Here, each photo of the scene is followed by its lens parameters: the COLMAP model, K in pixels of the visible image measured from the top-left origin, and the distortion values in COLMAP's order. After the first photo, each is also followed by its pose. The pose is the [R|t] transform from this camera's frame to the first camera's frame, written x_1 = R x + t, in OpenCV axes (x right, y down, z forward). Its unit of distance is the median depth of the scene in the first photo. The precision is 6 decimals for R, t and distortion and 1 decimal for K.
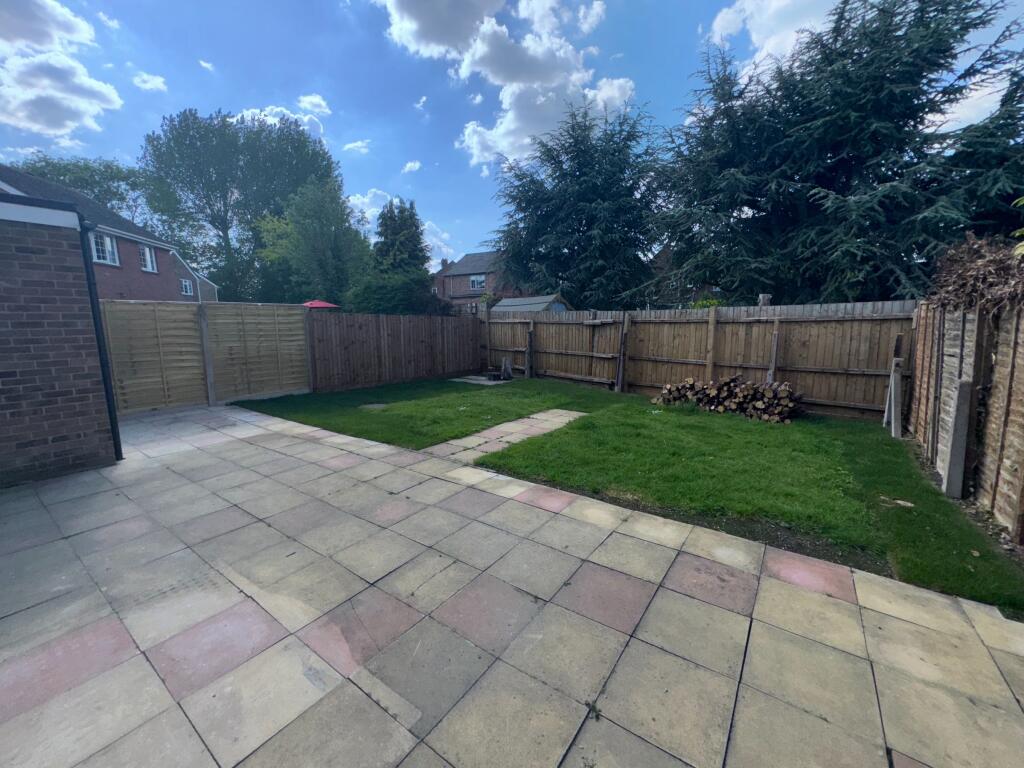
lens RADIAL K [[414.9, 0, 505.2], [0, 414.9, 376.6], [0, 0, 1]] dist [-0.004207, 0.001537]
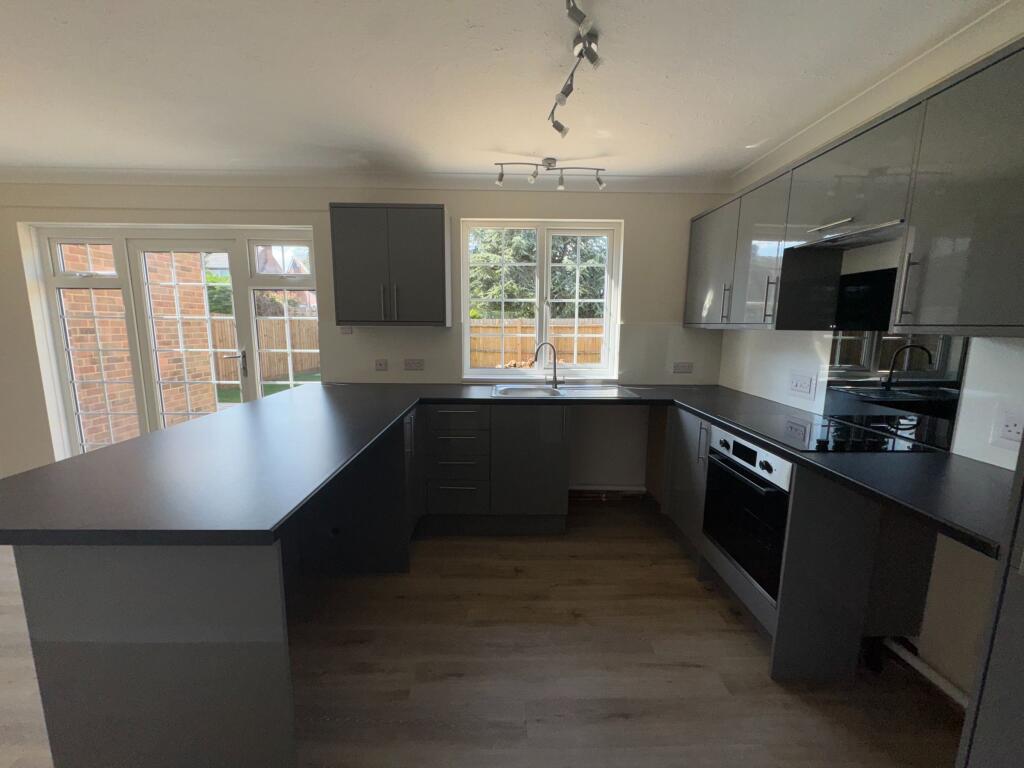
lens RADIAL K [[414.9, 0, 508.5], [0, 414.9, 387.7], [0, 0, 1]] dist [-0.004207, 0.001537]
pose [[0.801663, -0.076793, 0.592823, -0.676025], [0.062223, 0.997047, 0.045013, 0.043335], [-0.594529, 0.000802, 0.804074, -0.406764]]
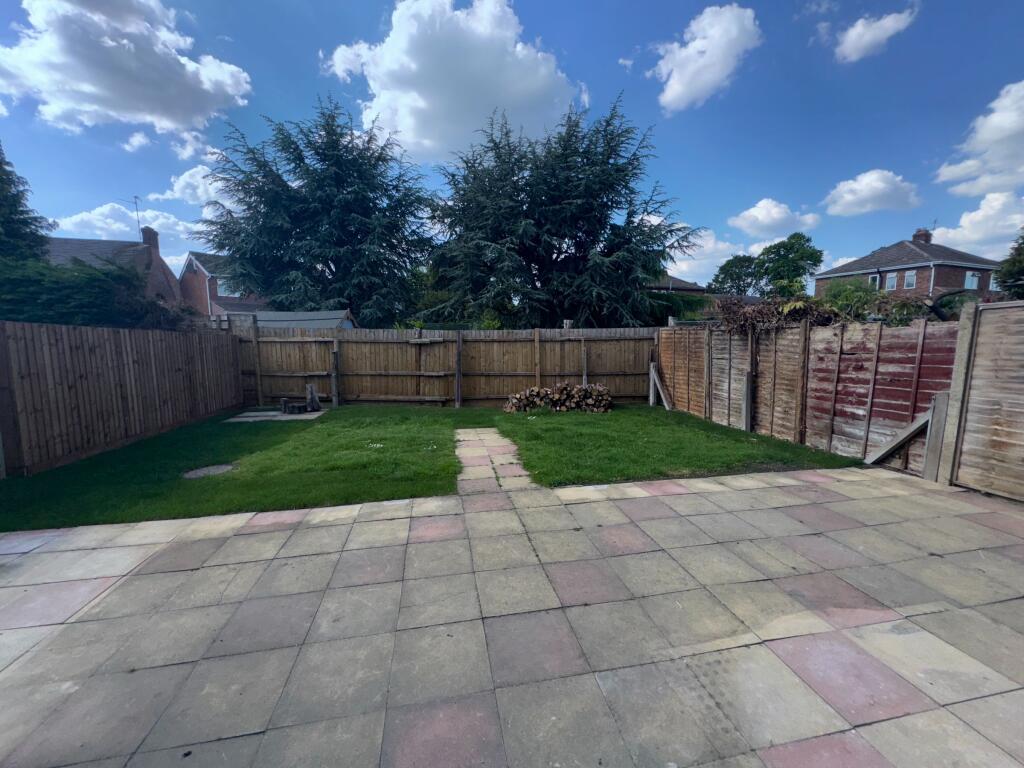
lens RADIAL K [[414.9, 0, 511.2], [0, 414.9, 386.8], [0, 0, 1]] dist [-0.004207, 0.001537]
pose [[0.681530, -0.081077, 0.727285, -0.559639], [0.095687, 0.995184, 0.021275, -0.034253], [-0.725508, 0.055092, 0.686005, 0.259212]]
